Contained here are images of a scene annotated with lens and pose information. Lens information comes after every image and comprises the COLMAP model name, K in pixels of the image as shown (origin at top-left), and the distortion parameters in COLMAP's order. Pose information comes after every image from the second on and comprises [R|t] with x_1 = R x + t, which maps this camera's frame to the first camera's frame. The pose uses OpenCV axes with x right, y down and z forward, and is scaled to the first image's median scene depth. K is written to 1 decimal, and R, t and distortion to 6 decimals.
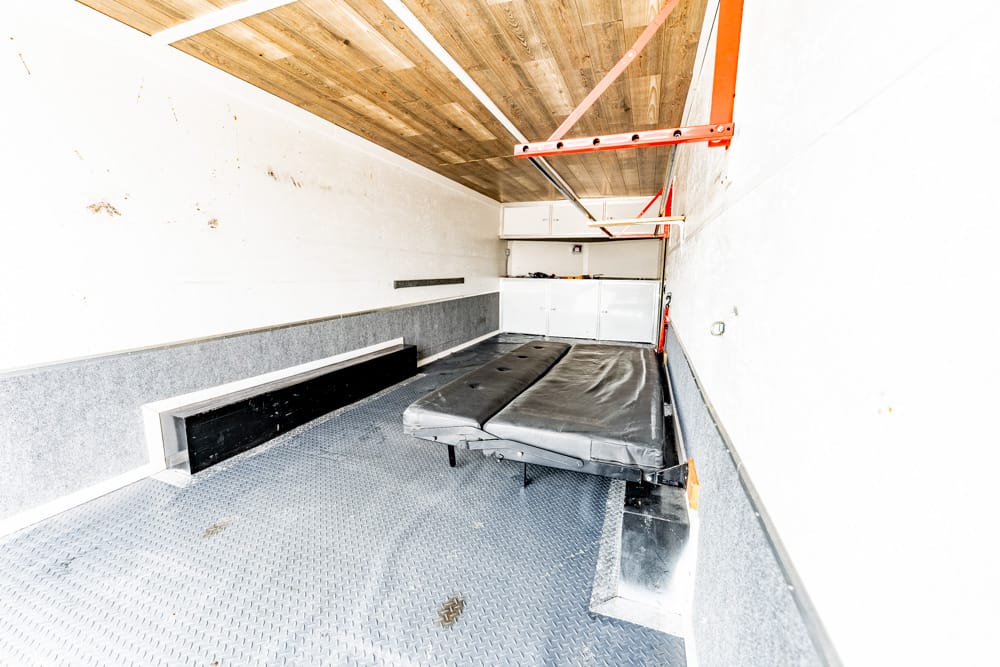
lens RADIAL K [[385.4, 0, 495.4], [0, 385.4, 325.6], [0, 0, 1]] dist [-0.003531, 0.000409]
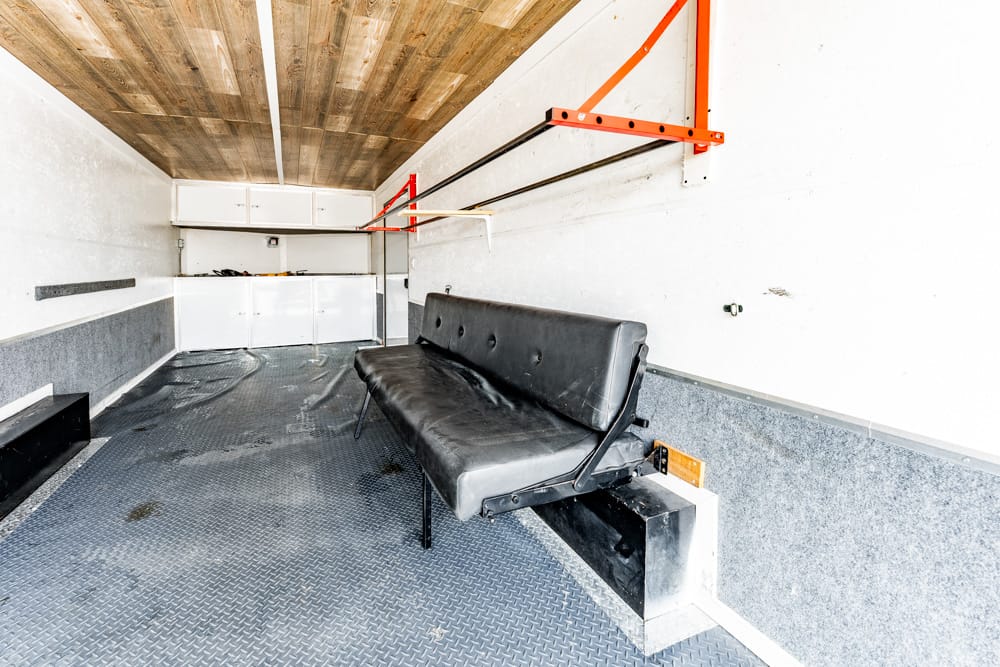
lens RADIAL K [[415.0, 0, 431.9], [0, 415.0, 277.6], [0, 0, 1]] dist [-0.003114, 0.000380]
pose [[0.766108, -0.030192, 0.642002, -0.387666], [0.104589, 0.991438, -0.078182, -0.036357], [-0.634145, 0.127042, 0.762706, 0.286454]]
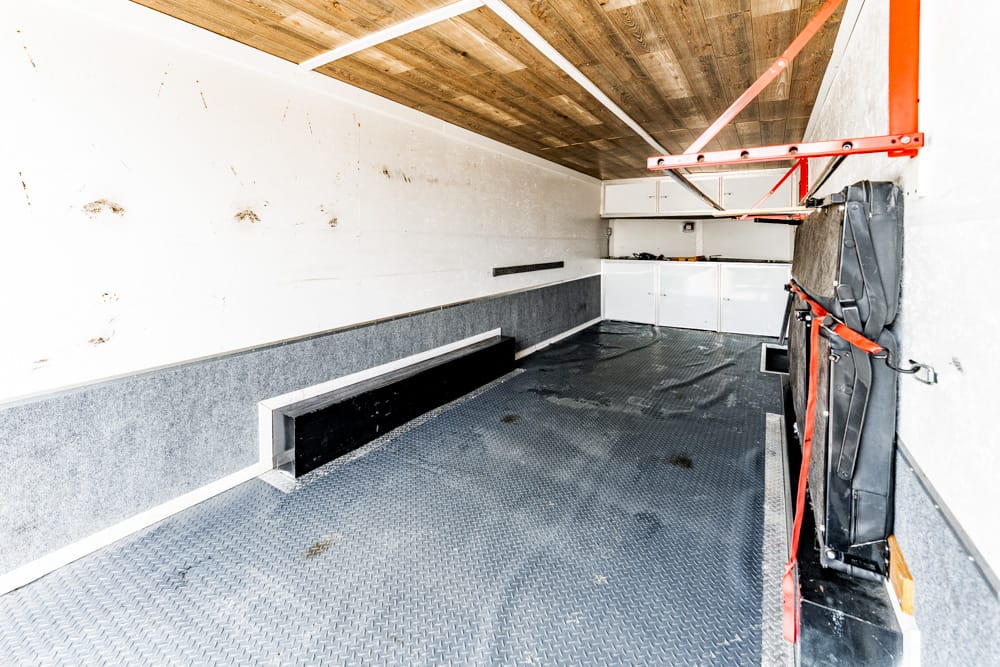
lens RADIAL K [[415.0, 0, 517.0], [0, 415.0, 247.3], [0, 0, 1]] dist [-0.003114, 0.000380]
pose [[0.984976, -0.006485, -0.172571, -0.049392], [-0.016683, 0.991048, -0.132463, -0.061017], [0.171885, 0.133351, 0.976050, -0.008748]]
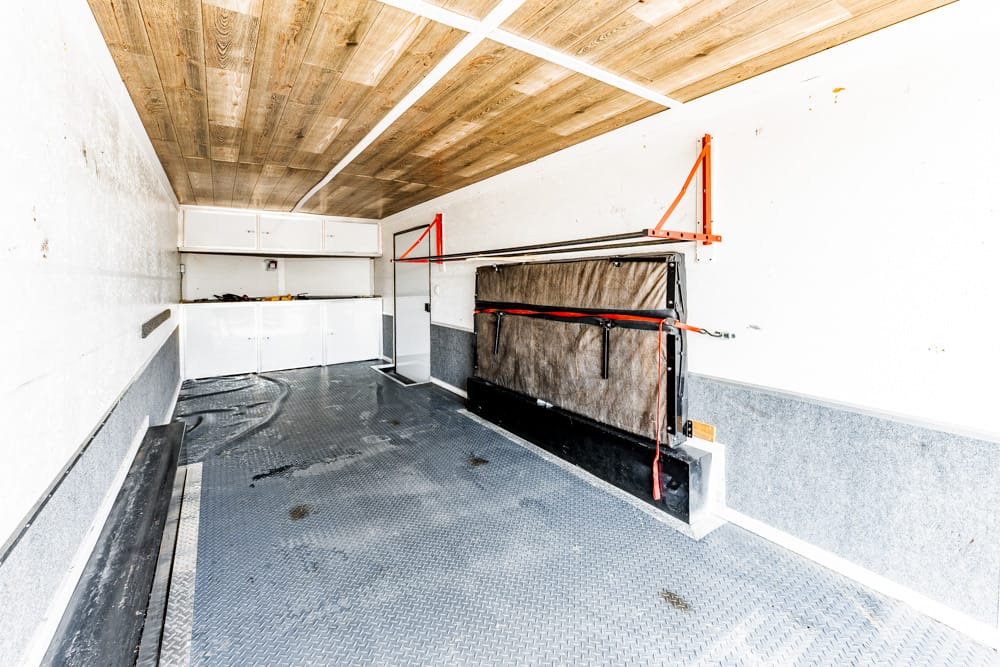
lens RADIAL K [[415.0, 0, 468.5], [0, 415.0, 273.7], [0, 0, 1]] dist [-0.003114, 0.000380]
pose [[0.615714, -0.006703, 0.787941, -0.868951], [0.128372, 0.987458, -0.091912, -0.129580], [-0.777442, 0.157741, 0.608852, 0.319293]]
